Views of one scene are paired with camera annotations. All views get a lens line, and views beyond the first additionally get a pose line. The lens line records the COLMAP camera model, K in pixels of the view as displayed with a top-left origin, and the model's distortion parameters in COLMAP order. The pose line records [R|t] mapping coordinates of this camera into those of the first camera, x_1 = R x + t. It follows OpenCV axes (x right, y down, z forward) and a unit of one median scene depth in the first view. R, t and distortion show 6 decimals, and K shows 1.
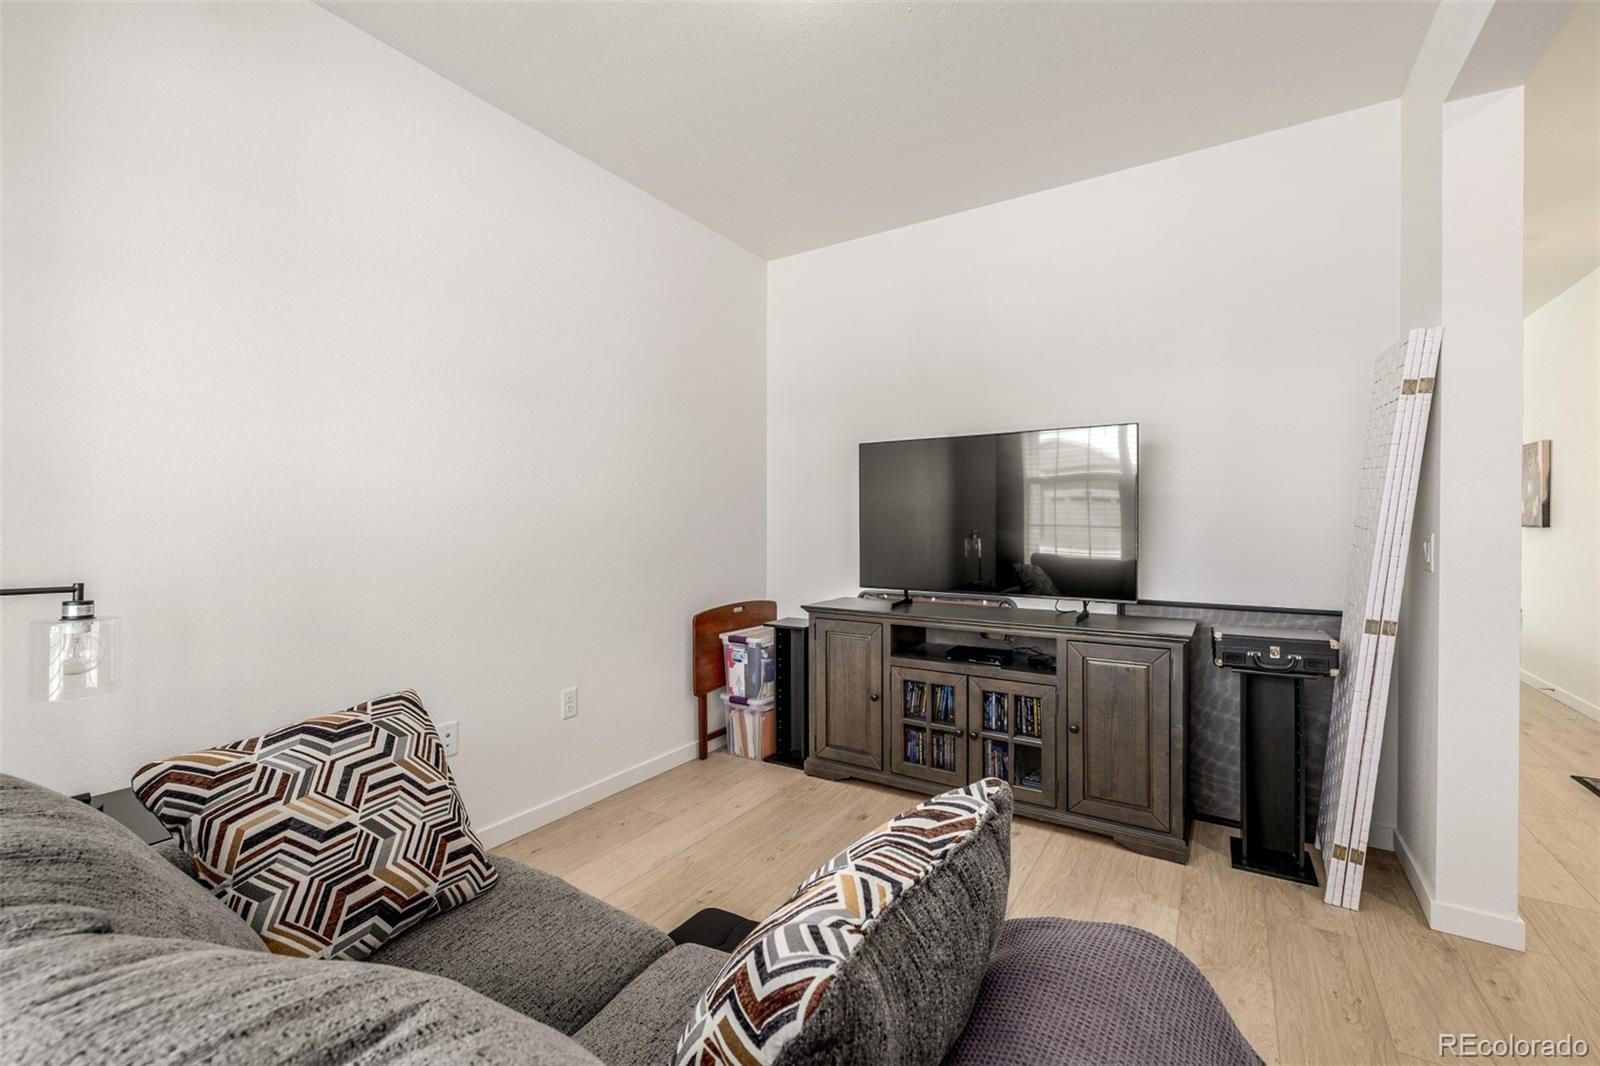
lens RADIAL K [[671.8, 0, 805.3], [0, 671.8, 527.0], [0, 0, 1]] dist [0.005779, -0.000832]
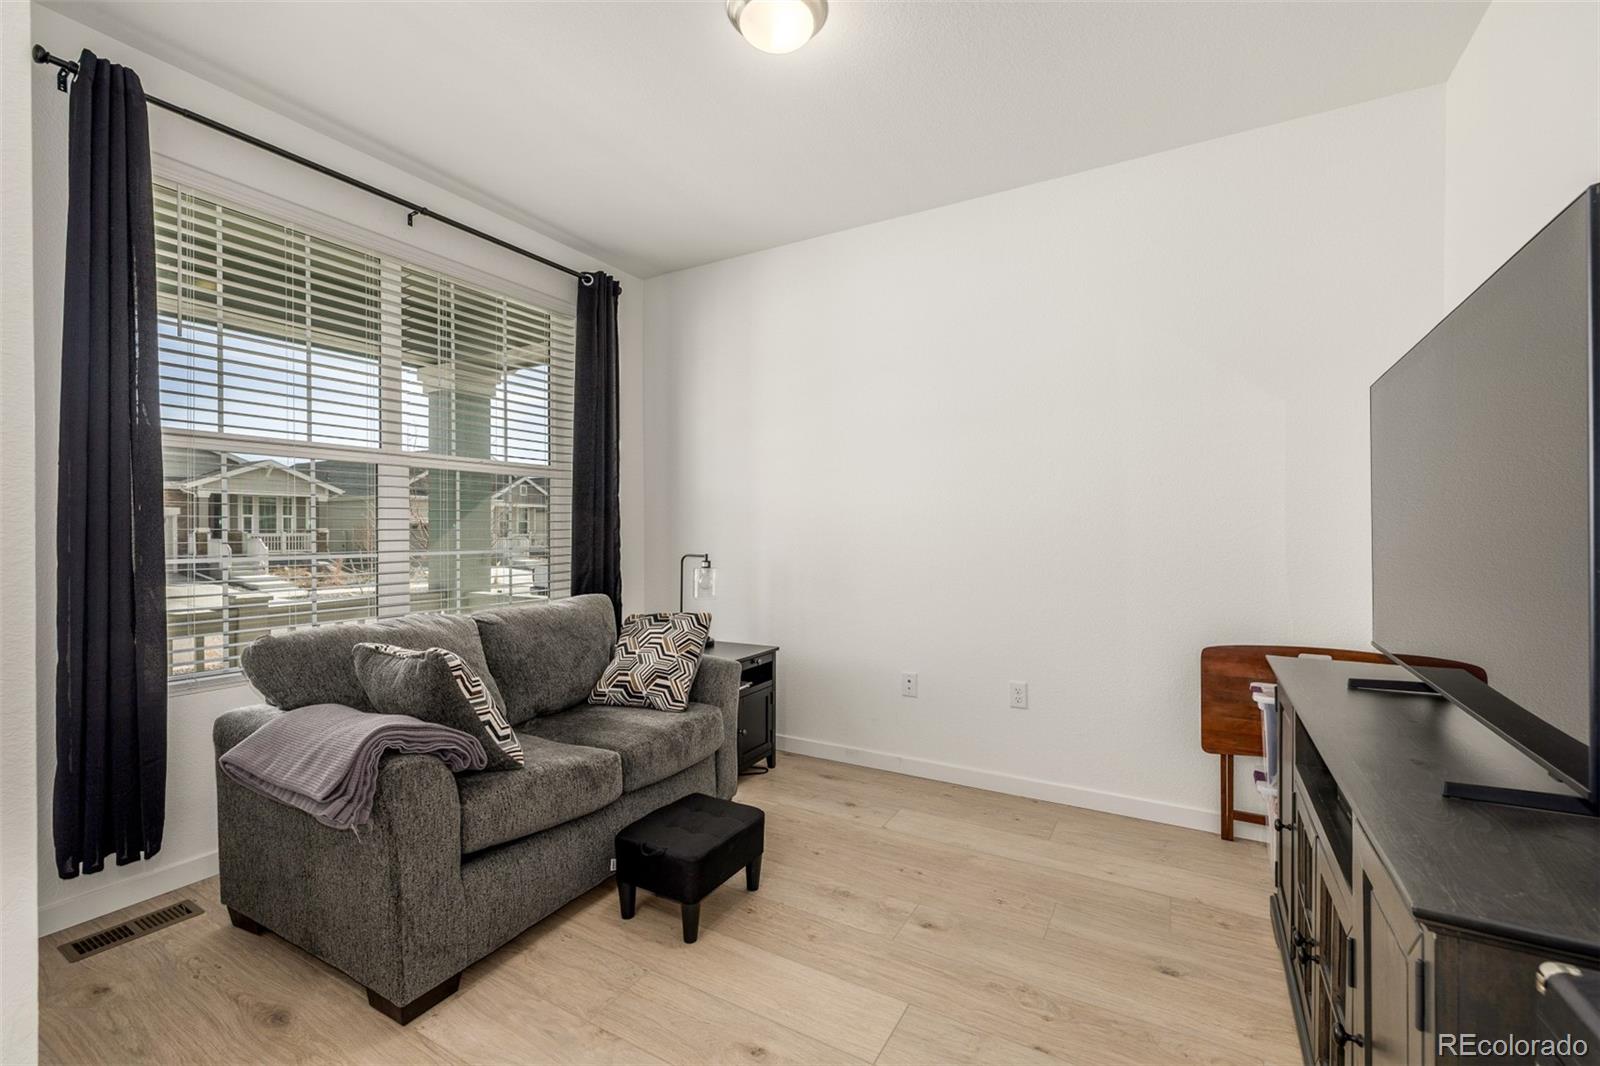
lens RADIAL K [[671.8, 0, 804.9], [0, 671.8, 530.6], [0, 0, 1]] dist [0.005779, -0.000832]
pose [[0.051149, 0.000771, -0.998691, 0.755833], [-0.004089, 0.999991, 0.000563, -0.004630], [0.998683, 0.004055, 0.051152, 0.621507]]
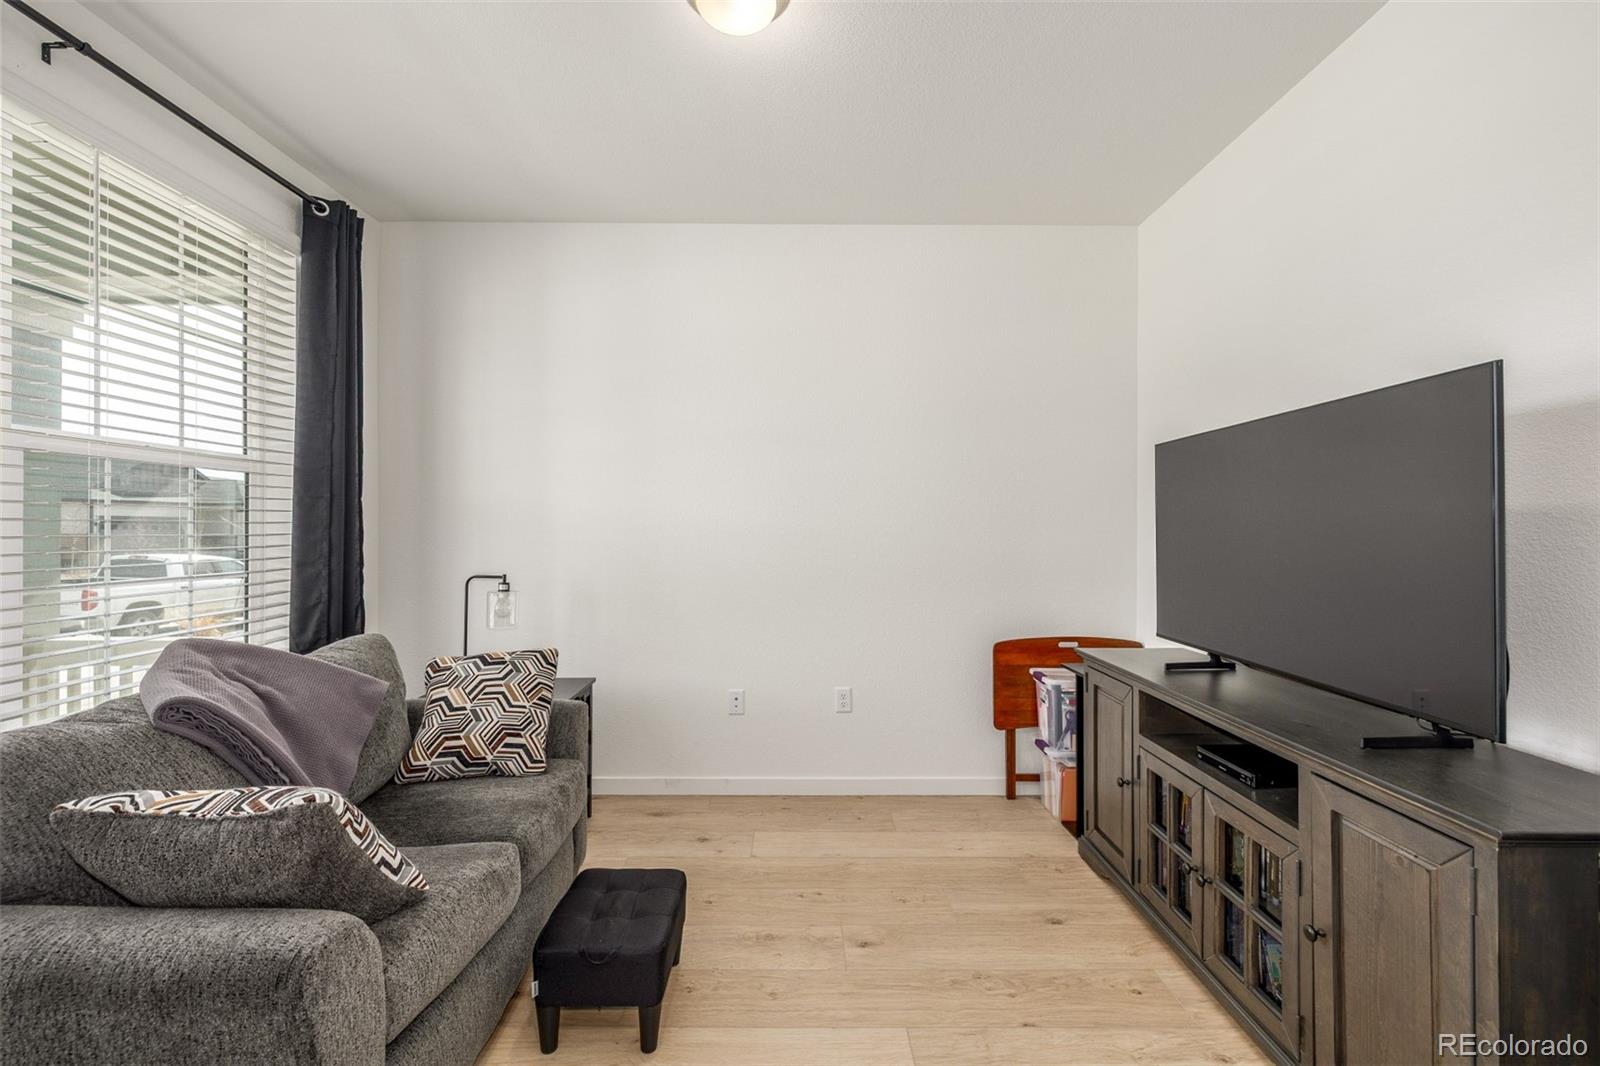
lens RADIAL K [[671.8, 0, 799.8], [0, 671.8, 523.5], [0, 0, 1]] dist [0.005779, -0.000832]
pose [[0.544485, -0.004295, -0.838760, 0.611524], [-0.008781, 0.999903, -0.010821, -0.031724], [0.838725, 0.013257, 0.544394, 0.310750]]
